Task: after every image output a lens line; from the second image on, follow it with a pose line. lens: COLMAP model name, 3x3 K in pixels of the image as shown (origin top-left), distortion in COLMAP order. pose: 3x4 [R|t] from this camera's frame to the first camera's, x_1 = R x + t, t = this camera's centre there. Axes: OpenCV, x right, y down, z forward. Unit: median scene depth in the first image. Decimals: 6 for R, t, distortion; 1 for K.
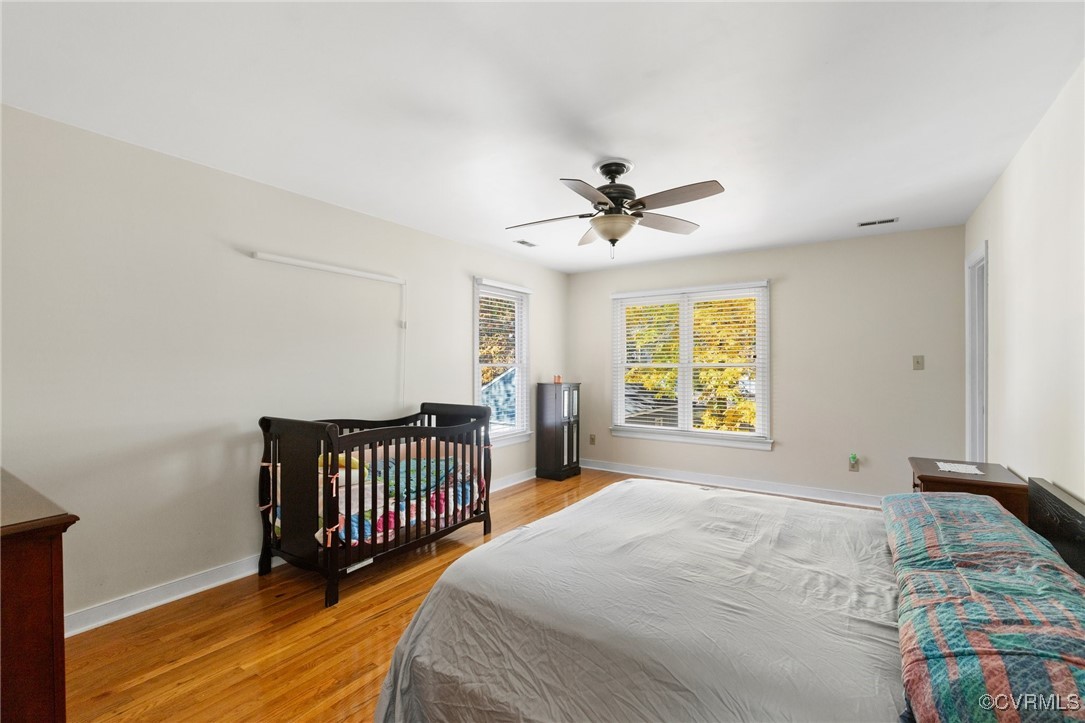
lens RADIAL K [[475.1, 0, 541.3], [0, 475.1, 356.2], [0, 0, 1]] dist [-0.001636, 0.000374]
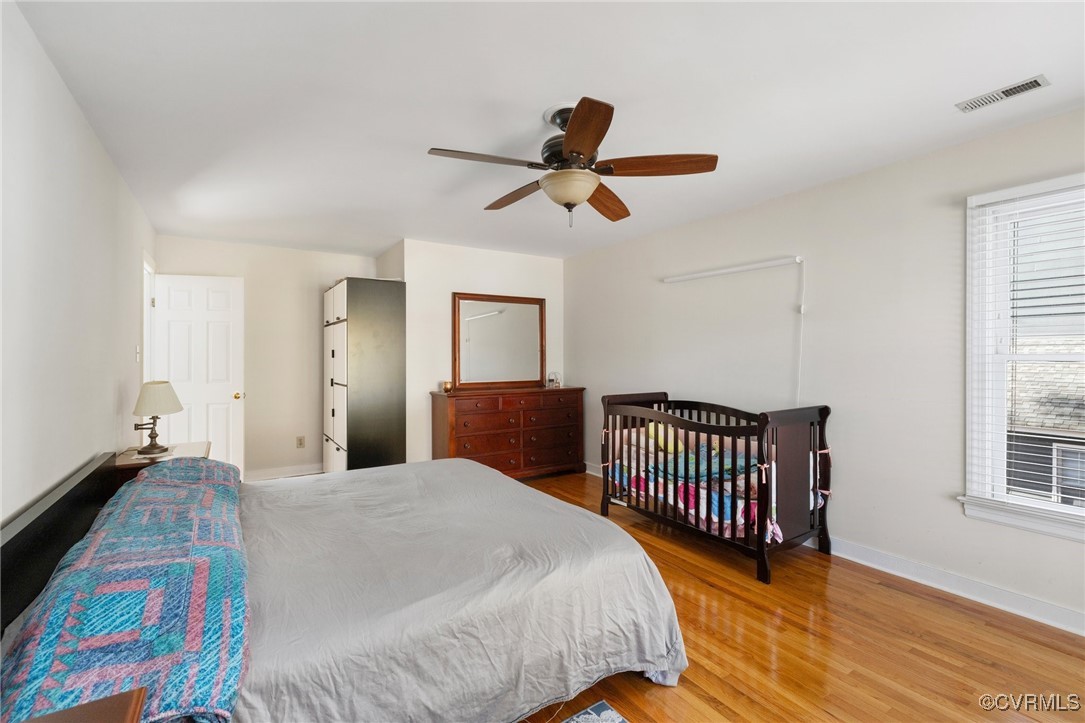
lens RADIAL K [[475.1, 0, 541.3], [0, 475.1, 356.2], [0, 0, 1]] dist [-0.001636, 0.000374]
pose [[-0.380211, 0.003922, -0.924892, 0.834255], [0.022007, 0.999746, -0.004807, 0.014248], [0.924638, -0.022182, -0.380200, 1.124128]]
